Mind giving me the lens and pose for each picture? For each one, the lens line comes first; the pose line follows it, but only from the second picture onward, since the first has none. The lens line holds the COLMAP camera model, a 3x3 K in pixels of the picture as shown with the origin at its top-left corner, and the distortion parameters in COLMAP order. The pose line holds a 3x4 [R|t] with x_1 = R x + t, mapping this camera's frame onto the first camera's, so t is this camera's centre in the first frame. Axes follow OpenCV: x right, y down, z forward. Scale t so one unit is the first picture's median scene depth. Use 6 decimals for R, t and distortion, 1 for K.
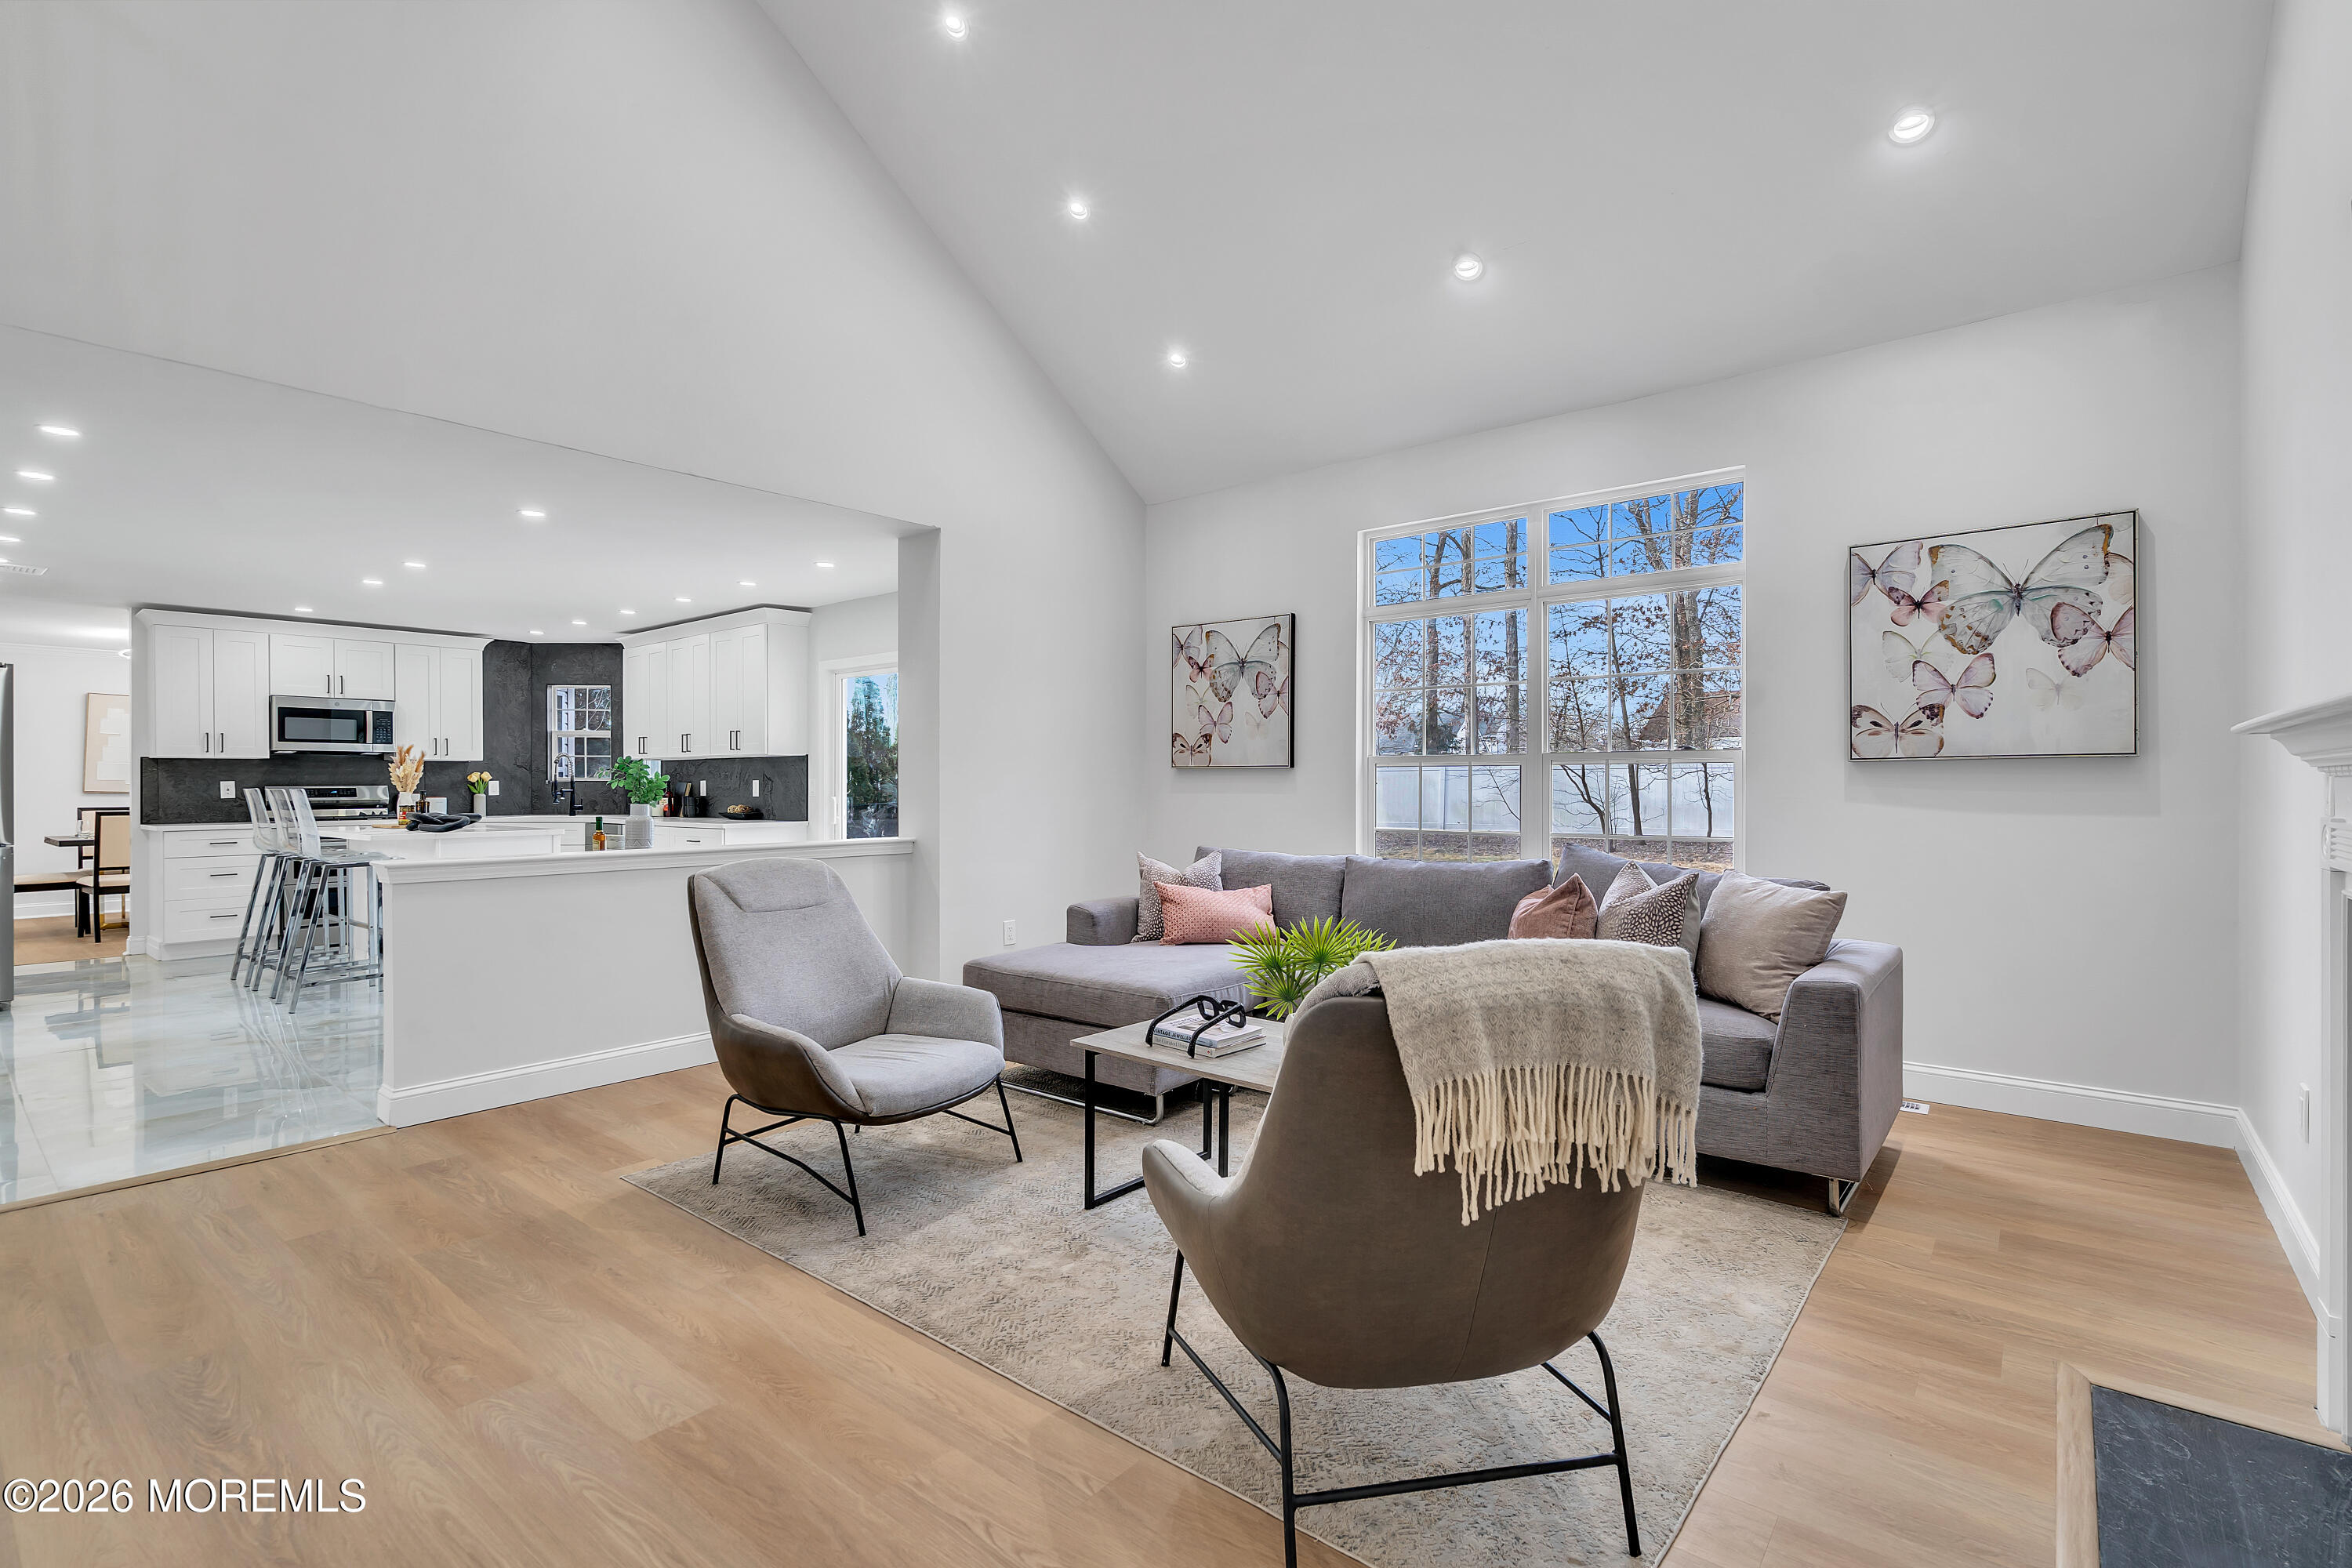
lens RADIAL K [[1077.8, 0, 1176.0], [0, 1077.8, 784.0], [0, 0, 1]] dist [-0.000150, 0.000195]
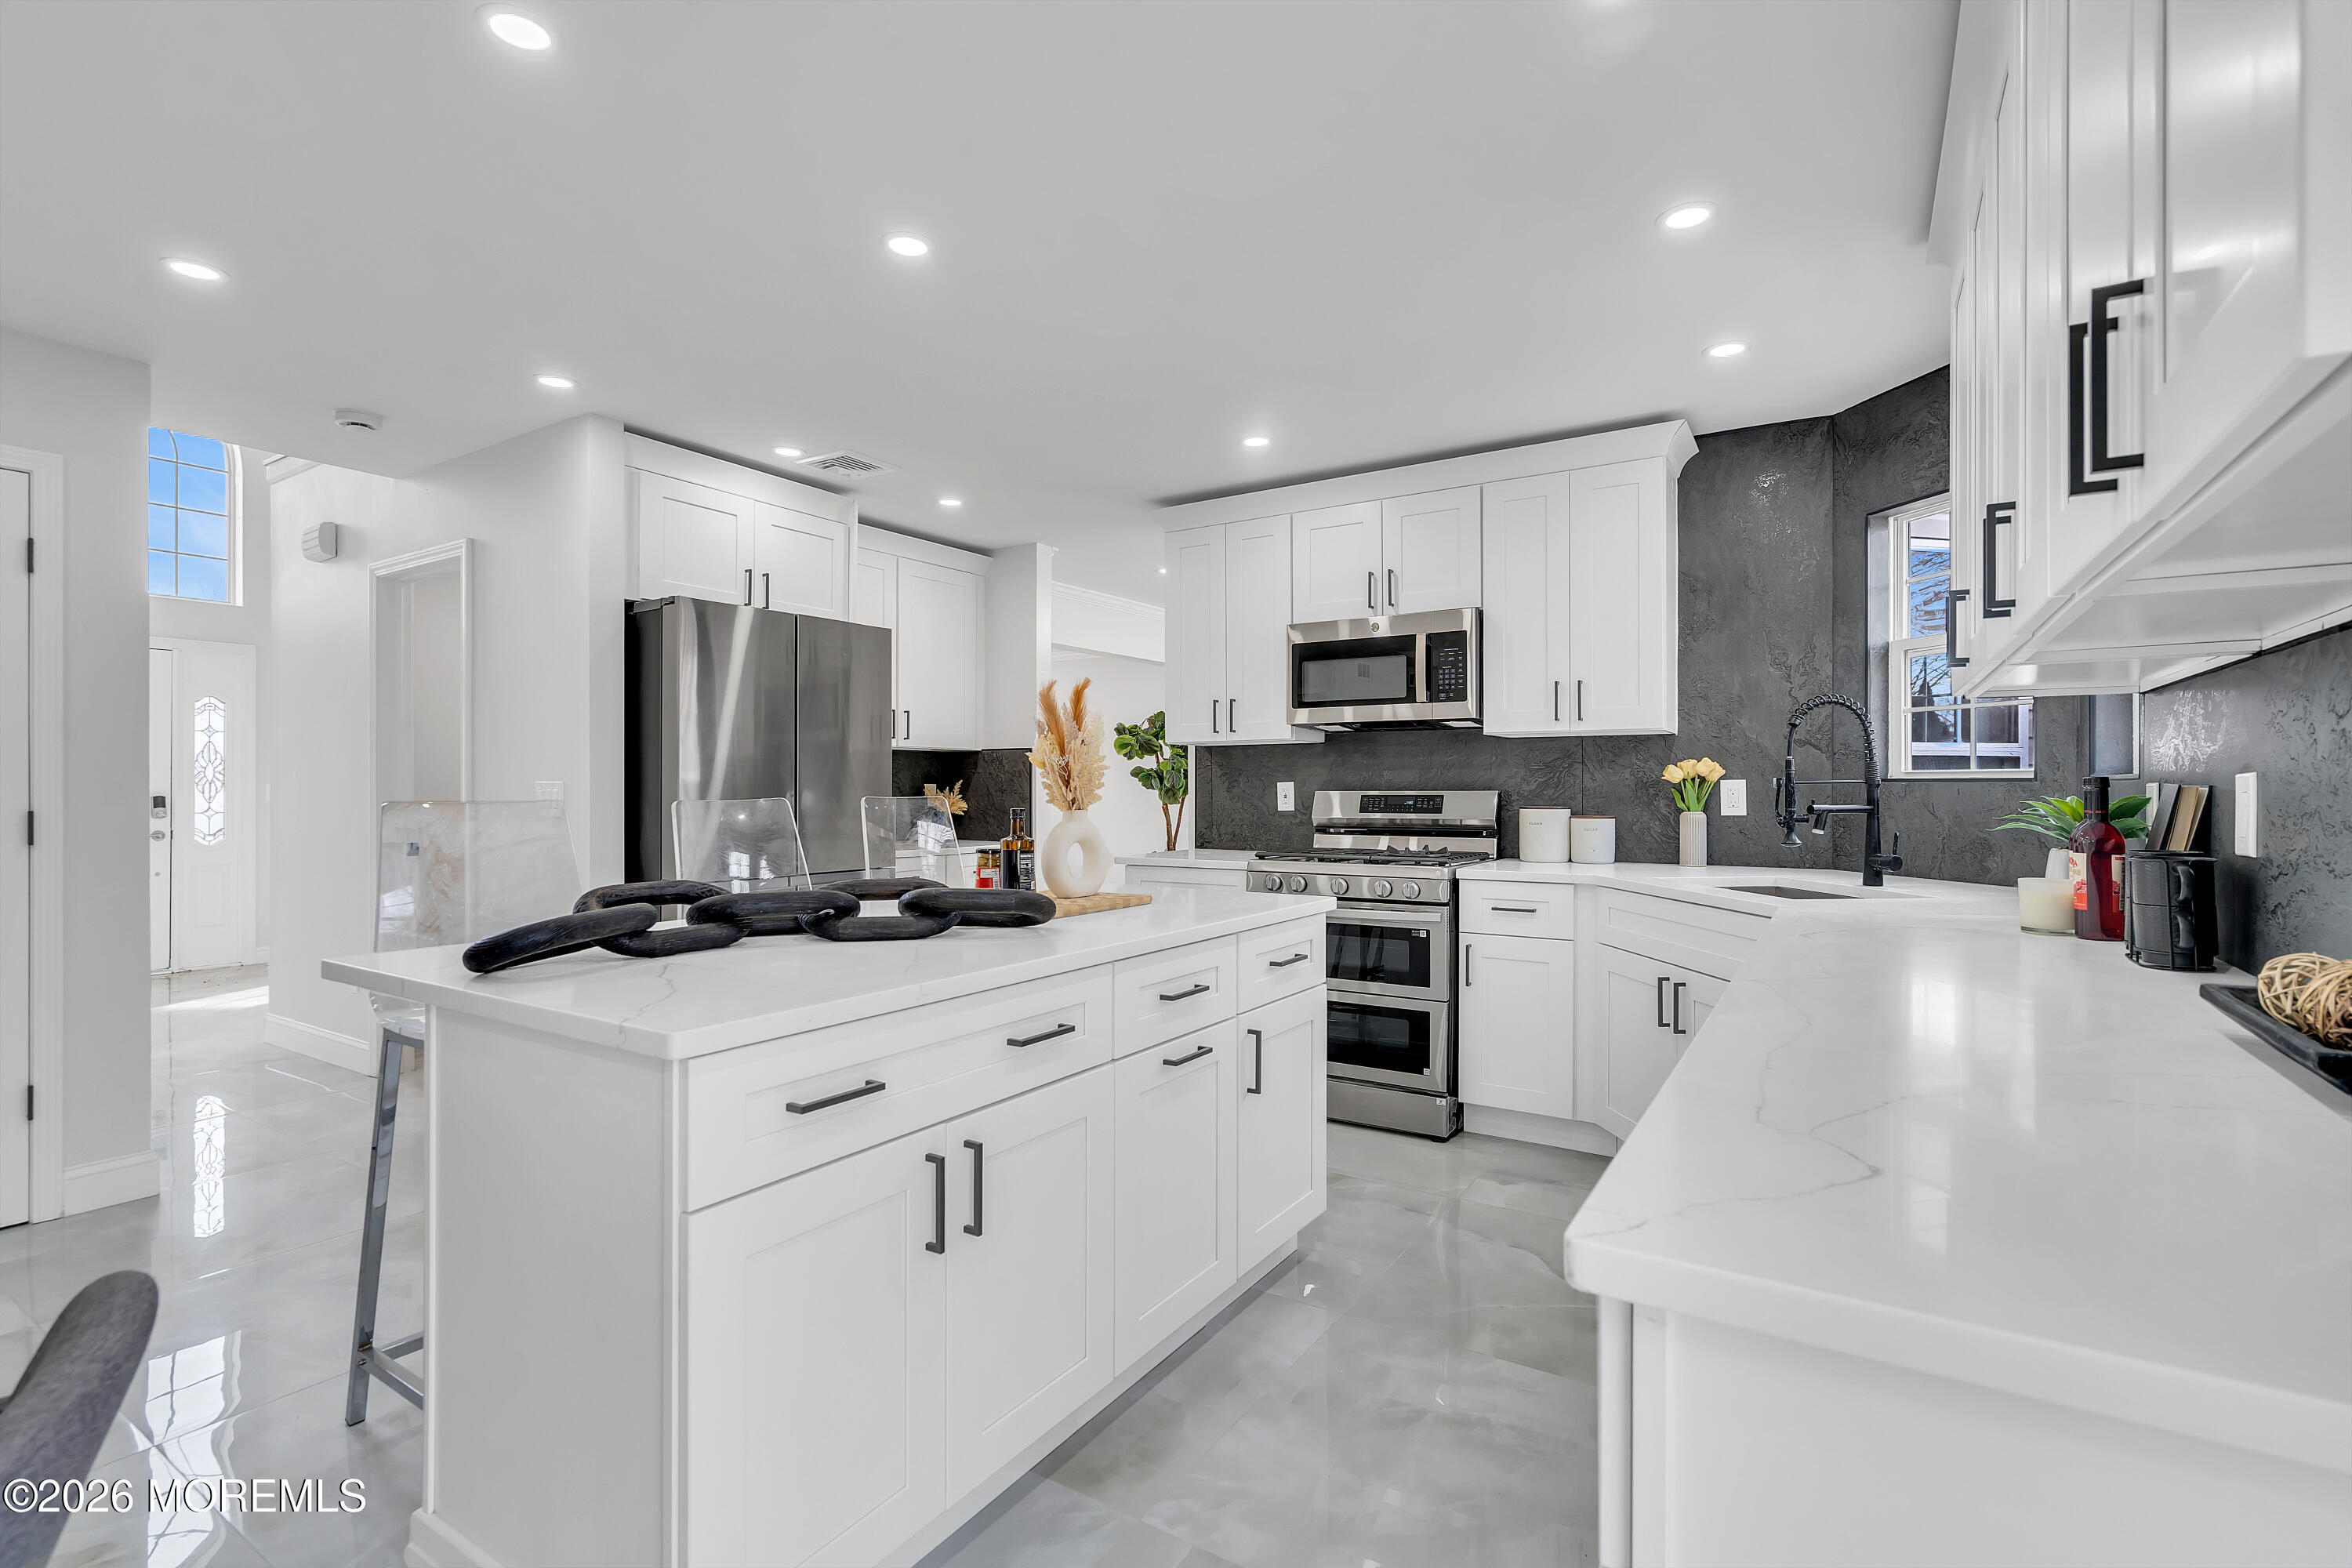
lens RADIAL K [[1077.8, 0, 1176.0], [0, 1077.8, 784.0], [0, 0, 1]] dist [-0.000150, 0.000195]
pose [[0.121826, 0.000234, -0.992551, -0.288037], [-0.000417, 1.000000, 0.000185, -0.001548], [0.992551, 0.000392, 0.121826, 0.829589]]
